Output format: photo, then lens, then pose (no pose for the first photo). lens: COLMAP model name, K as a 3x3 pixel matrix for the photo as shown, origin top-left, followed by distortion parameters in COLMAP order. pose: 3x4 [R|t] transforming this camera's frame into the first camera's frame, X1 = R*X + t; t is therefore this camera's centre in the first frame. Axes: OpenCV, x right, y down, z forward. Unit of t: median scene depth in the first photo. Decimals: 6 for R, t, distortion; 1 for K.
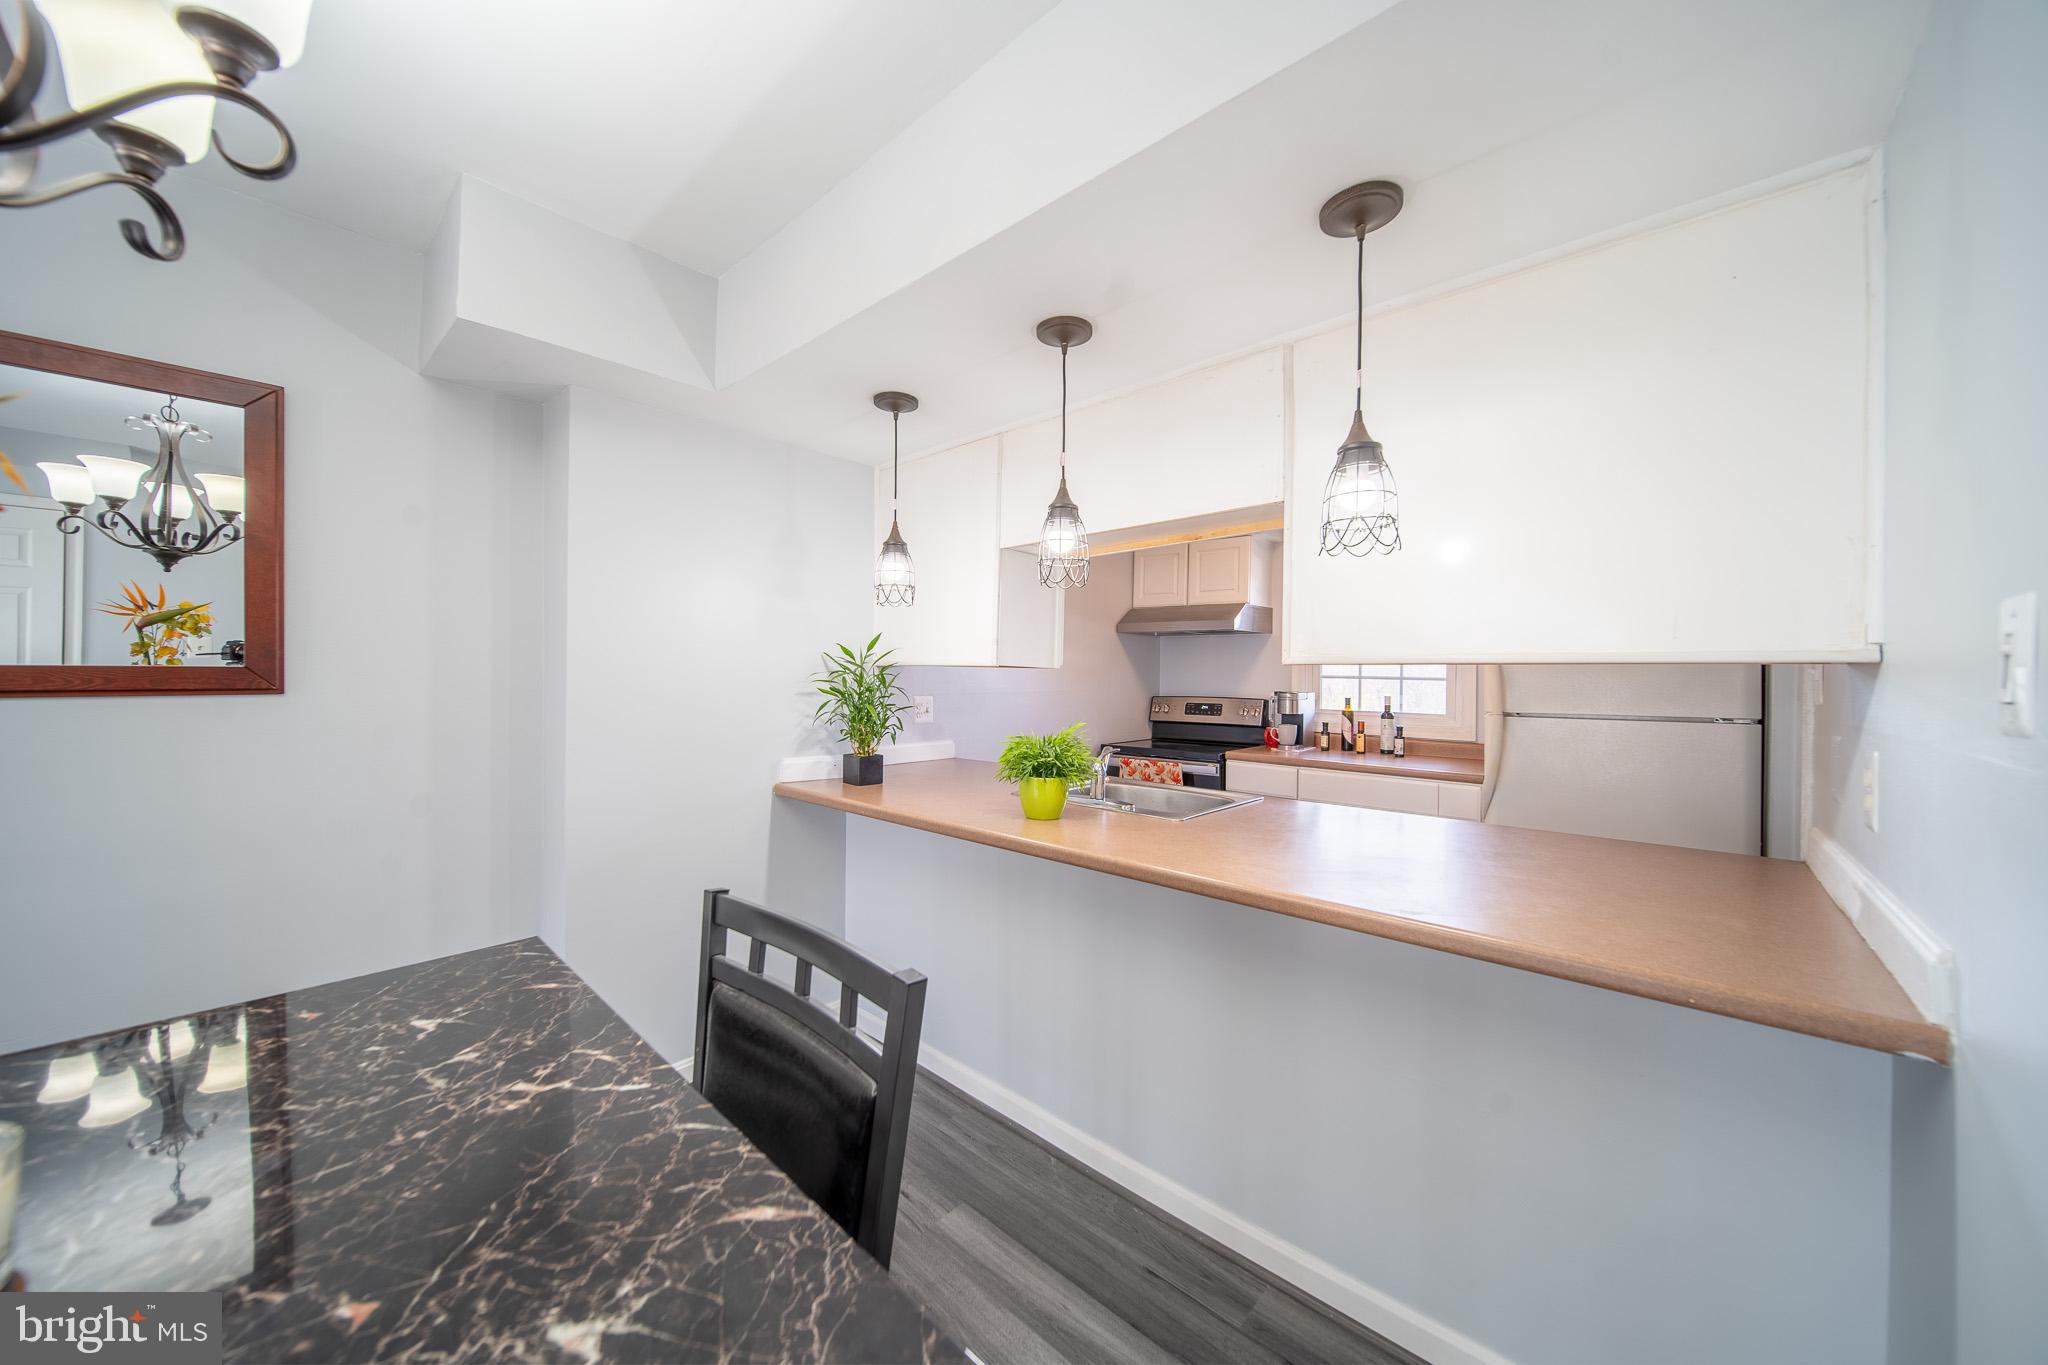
lens RADIAL K [[713.6, 0, 1018.5], [0, 713.6, 681.3], [0, 0, 1]] dist [0.000016, -0.001665]
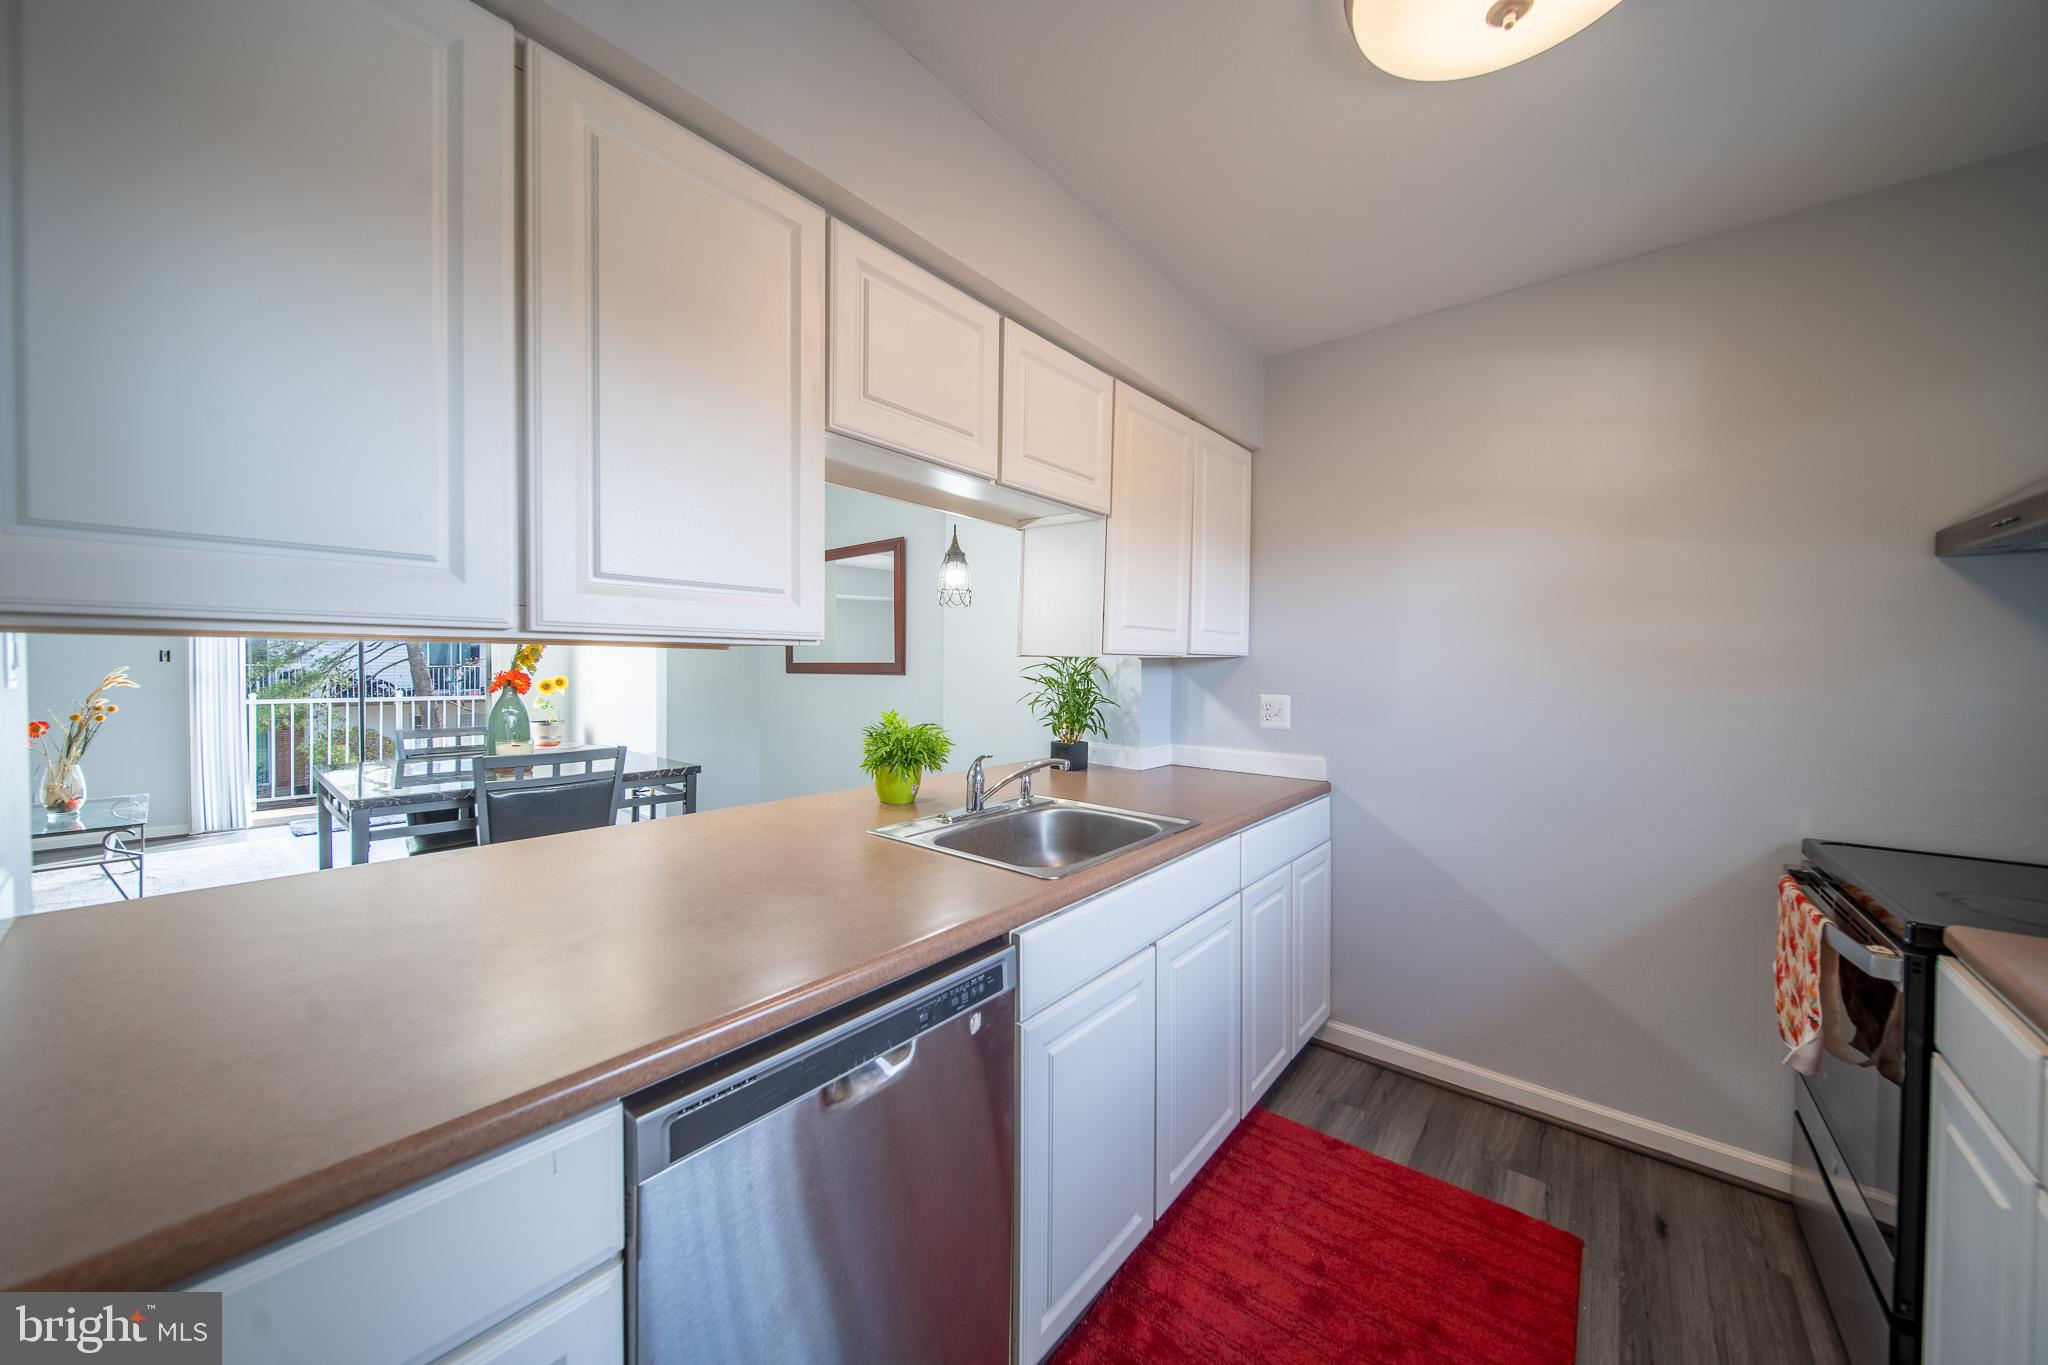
lens RADIAL K [[713.6, 0, 1020.3], [0, 713.6, 678.3], [0, 0, 1]] dist [0.000016, -0.001665]
pose [[0.047045, 0.012409, -0.998816, 0.839346], [-0.016589, 0.999795, 0.011640, -0.002675], [0.998755, 0.016022, 0.047241, 0.875860]]
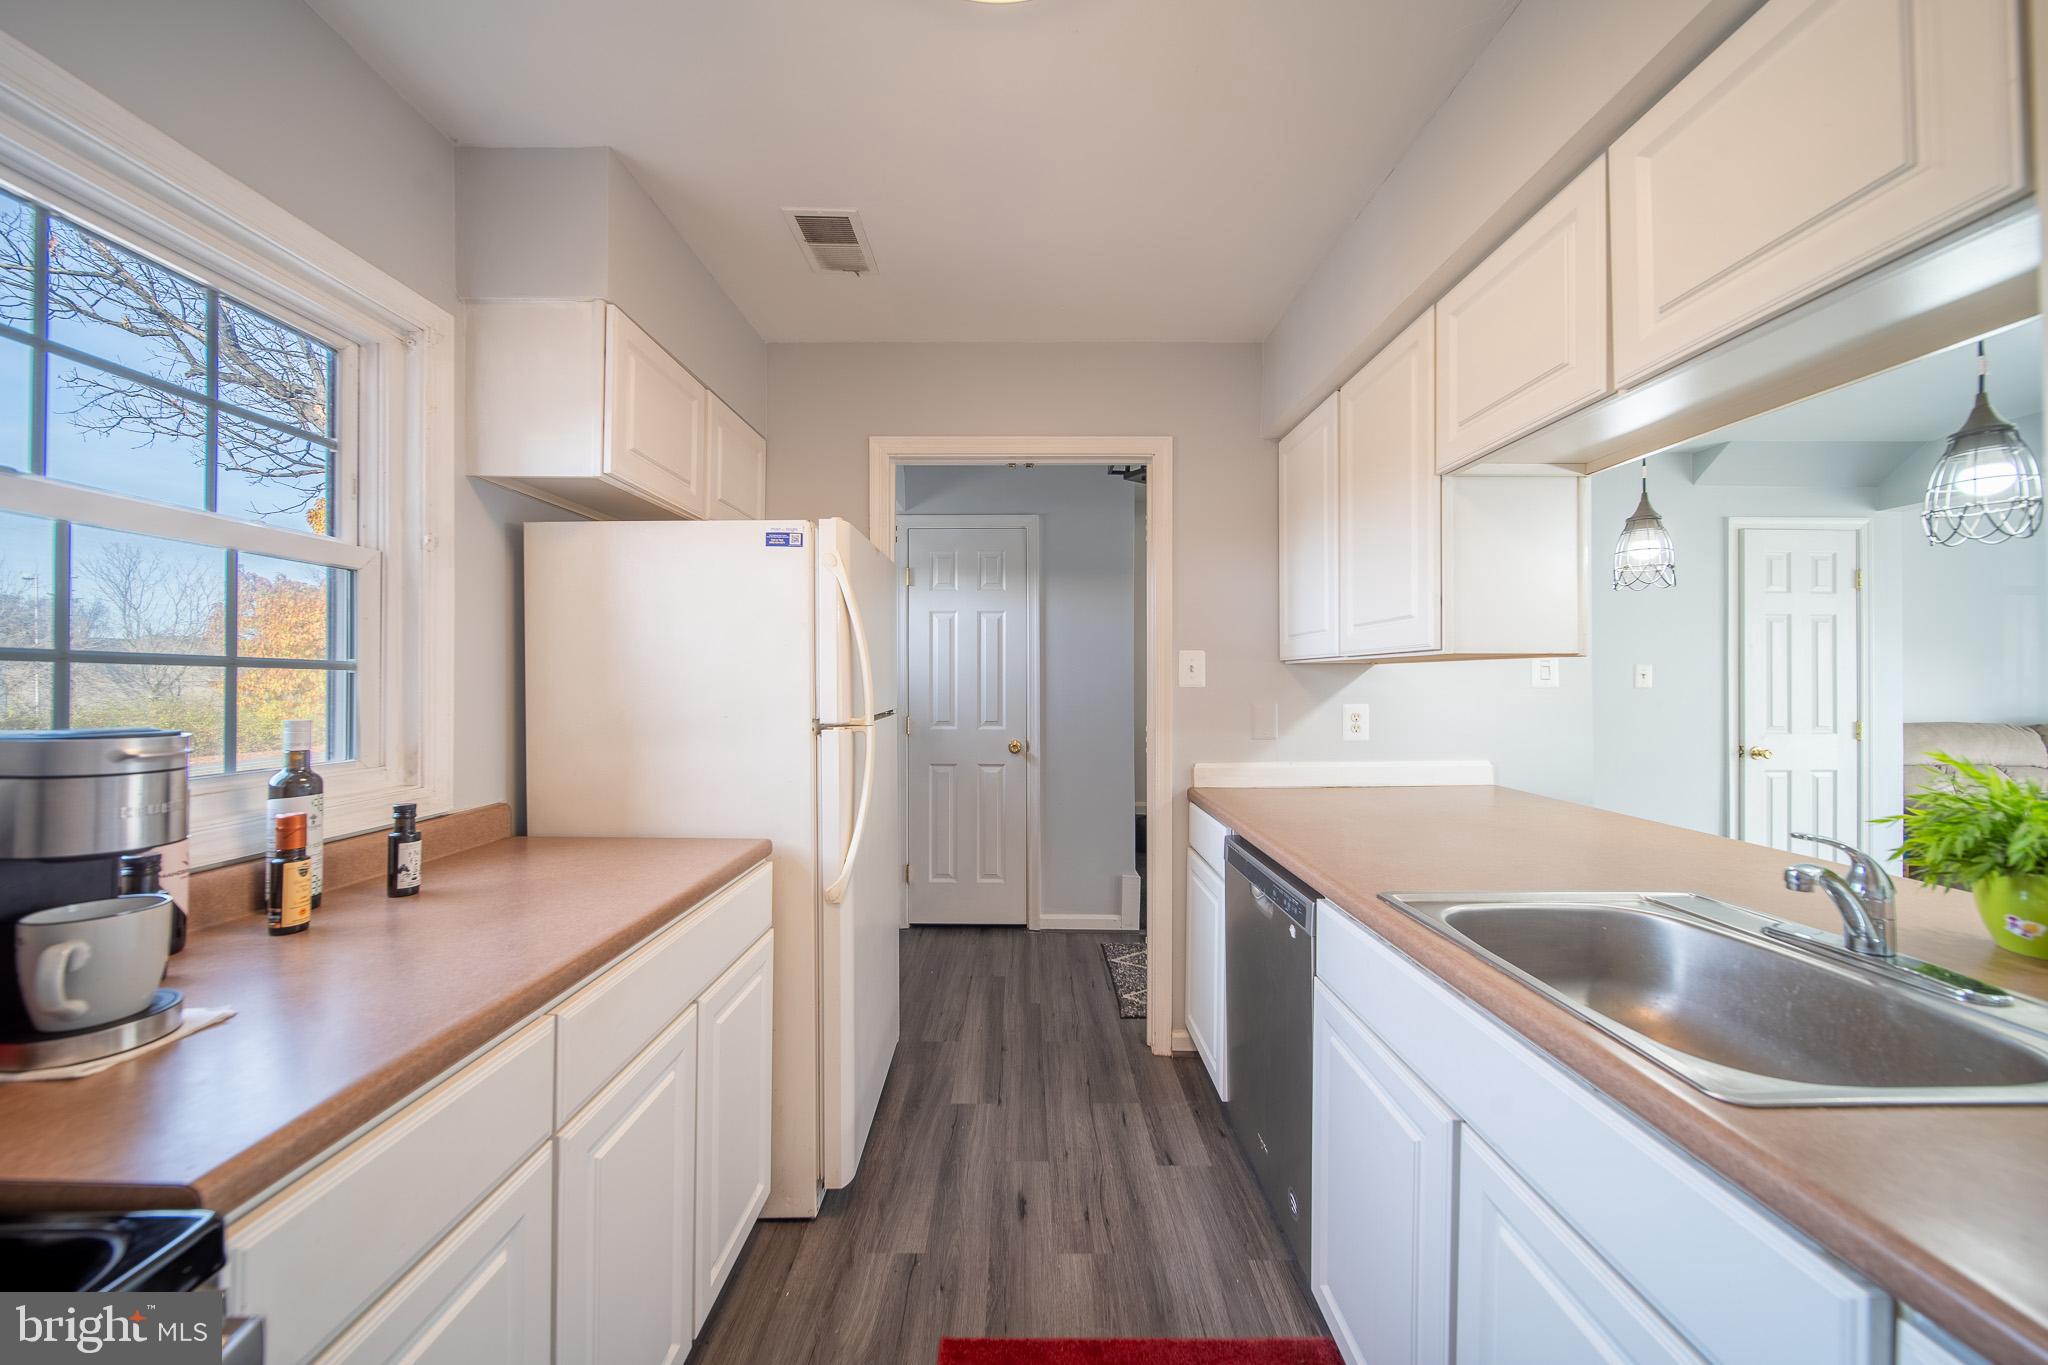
lens RADIAL K [[713.6, 0, 1020.5], [0, 713.6, 673.9], [0, 0, 1]] dist [0.000016, -0.001665]
pose [[-0.671733, -0.000925, 0.740793, 0.117595], [0.000495, 0.999998, 0.001698, -0.000573], [-0.740793, 0.001508, -0.671731, 1.435251]]
